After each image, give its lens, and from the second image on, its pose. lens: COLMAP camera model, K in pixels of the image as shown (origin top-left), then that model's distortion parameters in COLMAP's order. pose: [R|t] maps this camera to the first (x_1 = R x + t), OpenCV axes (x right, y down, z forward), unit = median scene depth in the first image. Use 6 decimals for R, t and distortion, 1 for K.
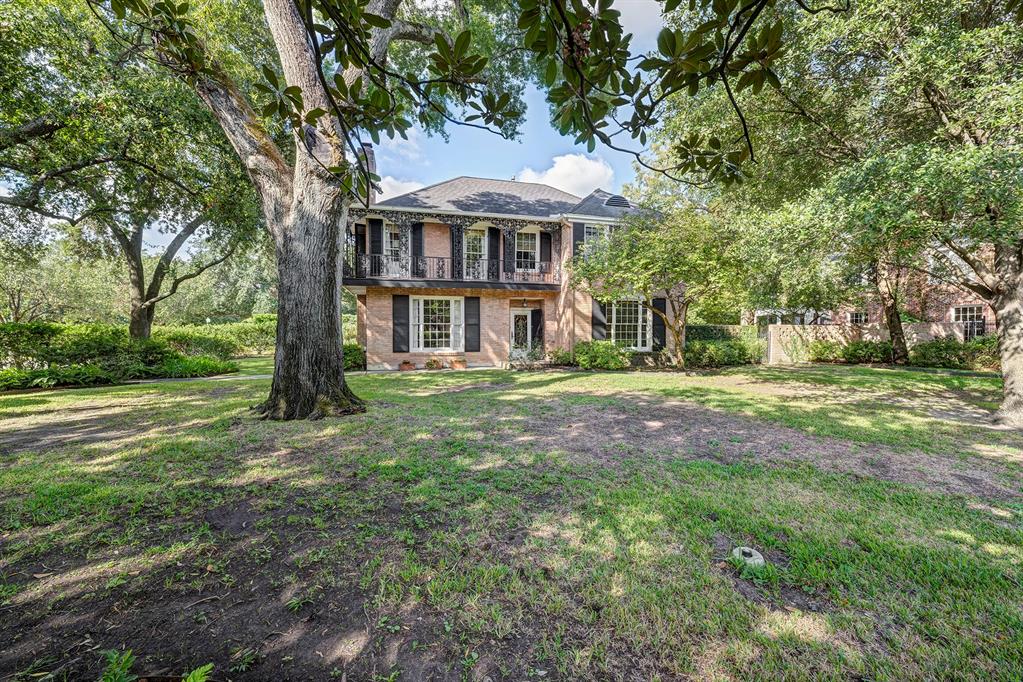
lens RADIAL K [[419.4, 0, 511.5], [0, 419.4, 341.0], [0, 0, 1]] dist [-0.000136, 0.000010]
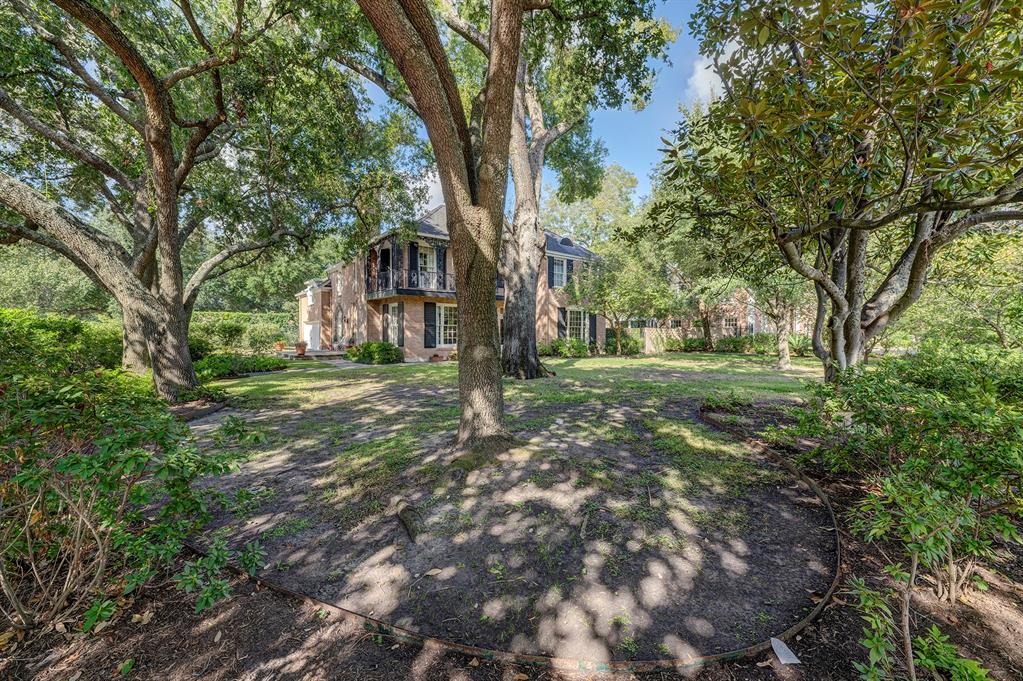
lens RADIAL K [[419.4, 0, 511.5], [0, 419.4, 340.5], [0, 0, 1]] dist [-0.000136, 0.000010]
pose [[0.911014, -0.004152, 0.412354, -0.551793], [0.005169, 0.999986, -0.001352, 0.007425], [-0.412342, 0.003363, 0.911023, -0.256057]]
